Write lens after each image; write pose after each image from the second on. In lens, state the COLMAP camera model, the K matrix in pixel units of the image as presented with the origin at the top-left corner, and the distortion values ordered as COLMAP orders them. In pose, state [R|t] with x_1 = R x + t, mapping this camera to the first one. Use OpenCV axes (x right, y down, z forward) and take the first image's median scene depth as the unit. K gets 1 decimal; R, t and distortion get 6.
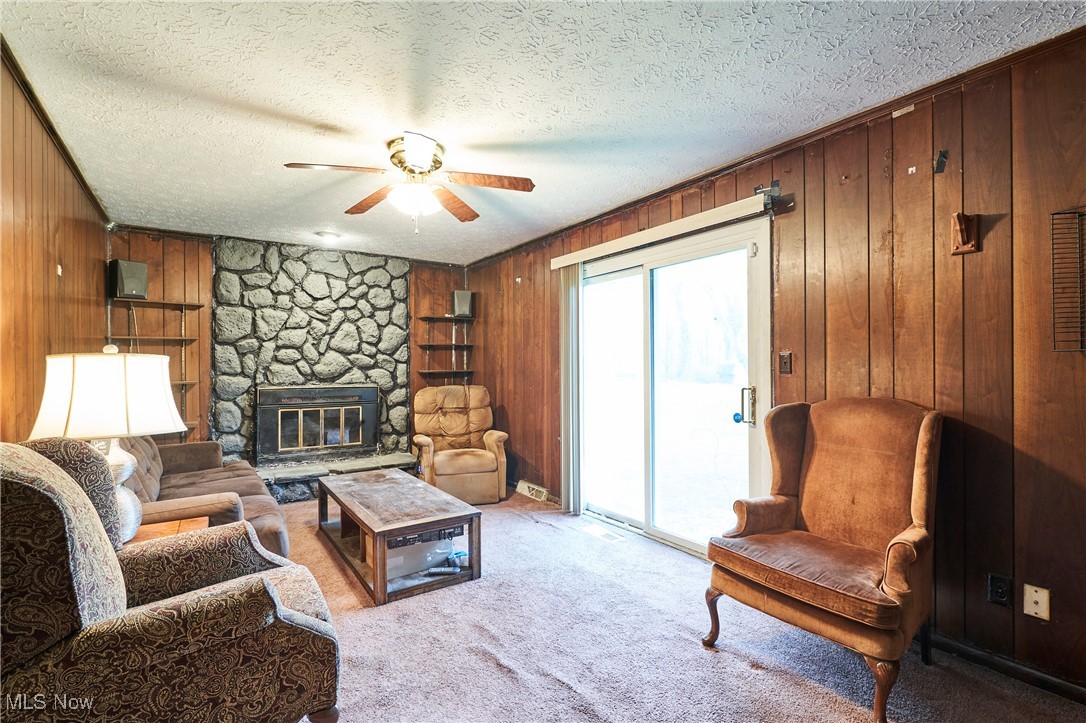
lens RADIAL K [[505.5, 0, 543.4], [0, 505.5, 362.6], [0, 0, 1]] dist [-0.001441, 0.000694]
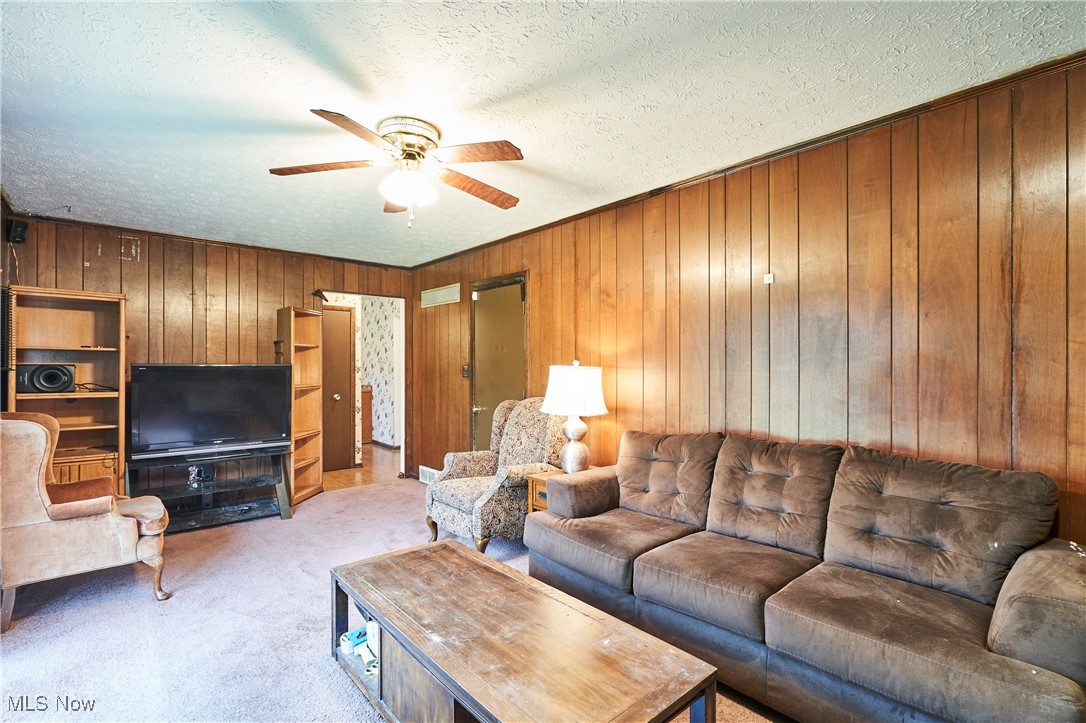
lens RADIAL K [[505.5, 0, 543.1], [0, 505.5, 364.3], [0, 0, 1]] dist [-0.001441, 0.000694]
pose [[-0.992179, 0.001761, -0.124812, -0.352726], [0.002153, 0.999993, -0.003008, -0.010729], [0.124806, -0.003253, -0.992176, 1.826614]]
